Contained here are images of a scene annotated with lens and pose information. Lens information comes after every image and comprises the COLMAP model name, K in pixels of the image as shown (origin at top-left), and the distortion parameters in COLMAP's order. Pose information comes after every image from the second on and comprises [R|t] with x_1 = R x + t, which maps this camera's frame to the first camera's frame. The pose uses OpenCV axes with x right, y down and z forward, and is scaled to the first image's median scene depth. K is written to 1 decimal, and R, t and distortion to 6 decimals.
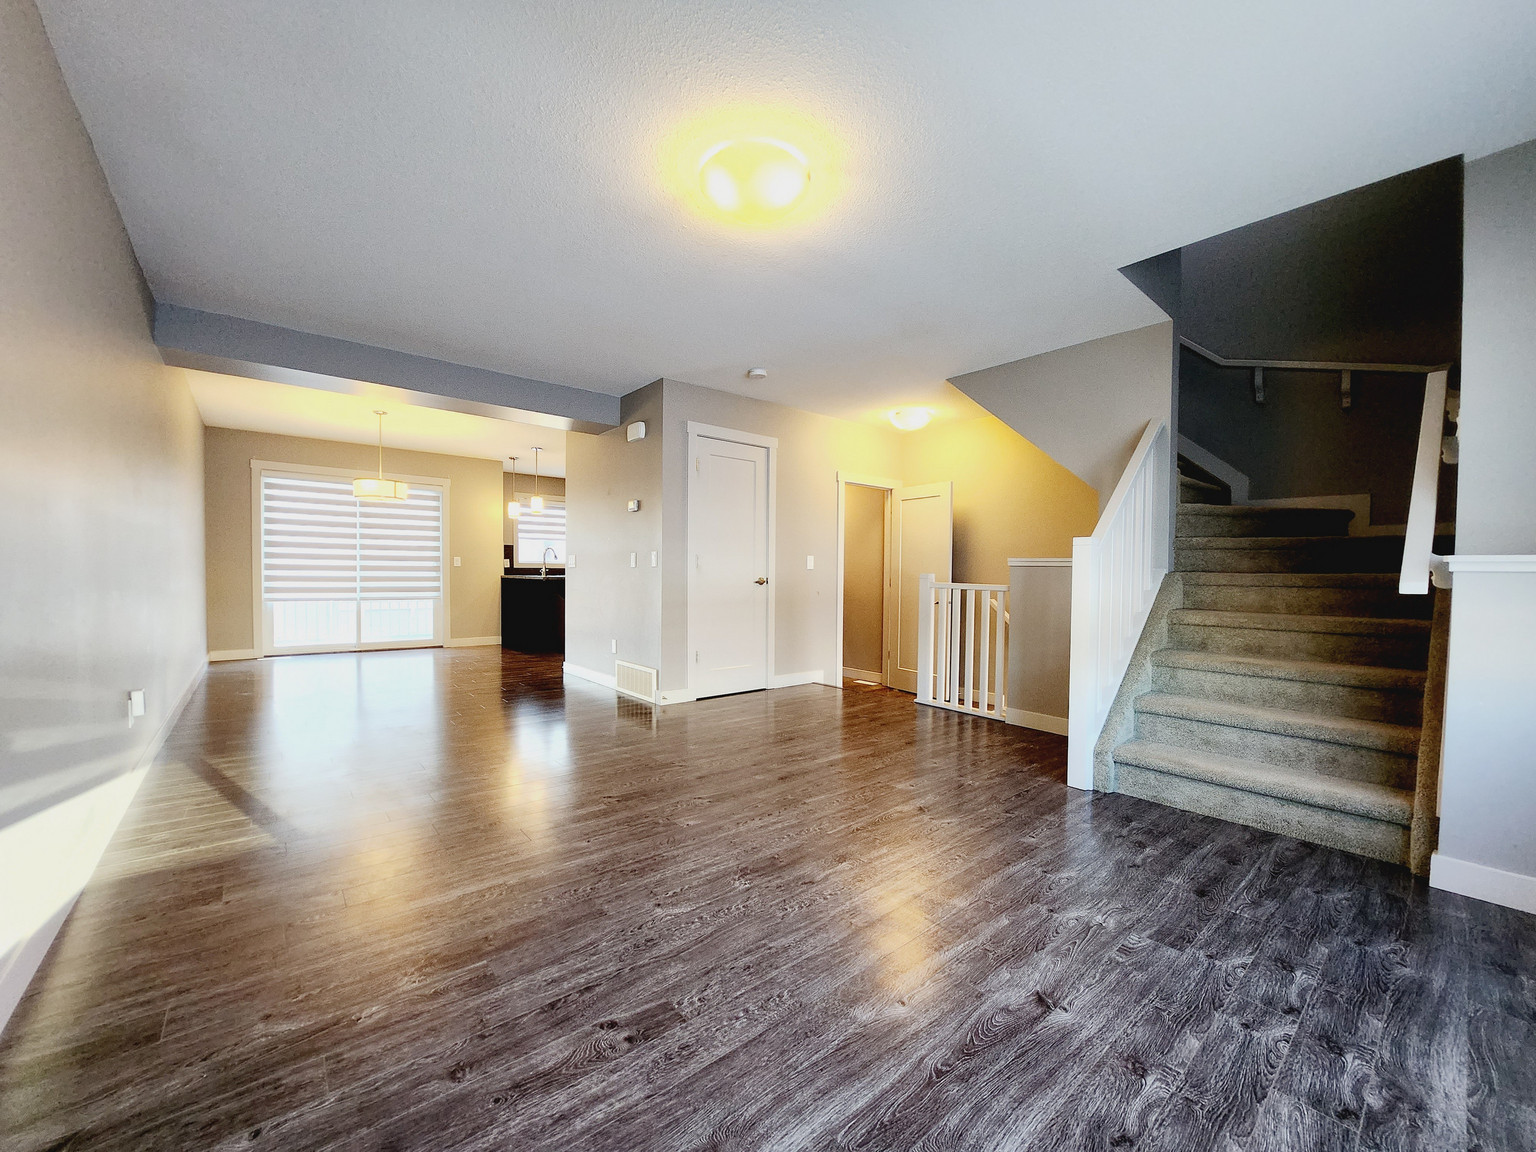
lens RADIAL K [[609.3, 0, 776.8], [0, 609.3, 586.6], [0, 0, 1]] dist [-0.015636, -0.000101]
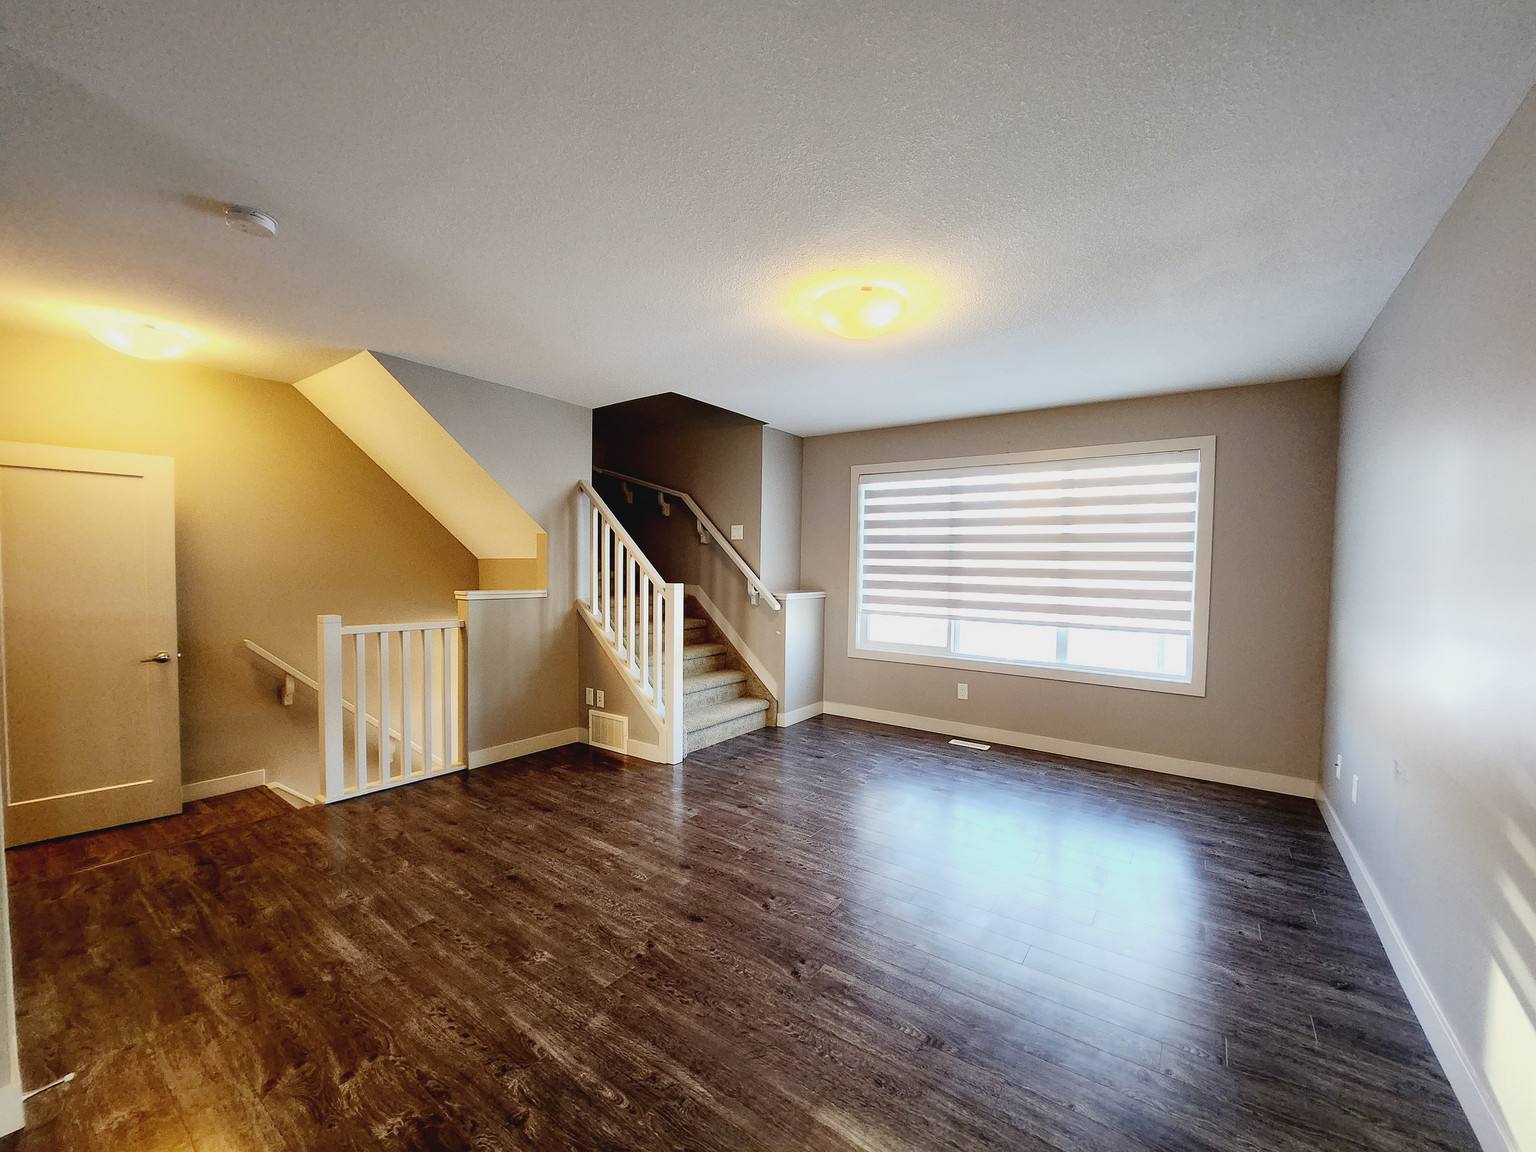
lens RADIAL K [[609.3, 0, 776.8], [0, 609.3, 586.6], [0, 0, 1]] dist [-0.015636, -0.000101]
pose [[-0.242902, -0.049170, 0.968804, -1.002679], [0.006557, 0.998608, 0.052327, -0.158697], [-0.970029, 0.019062, -0.242242, 1.260478]]
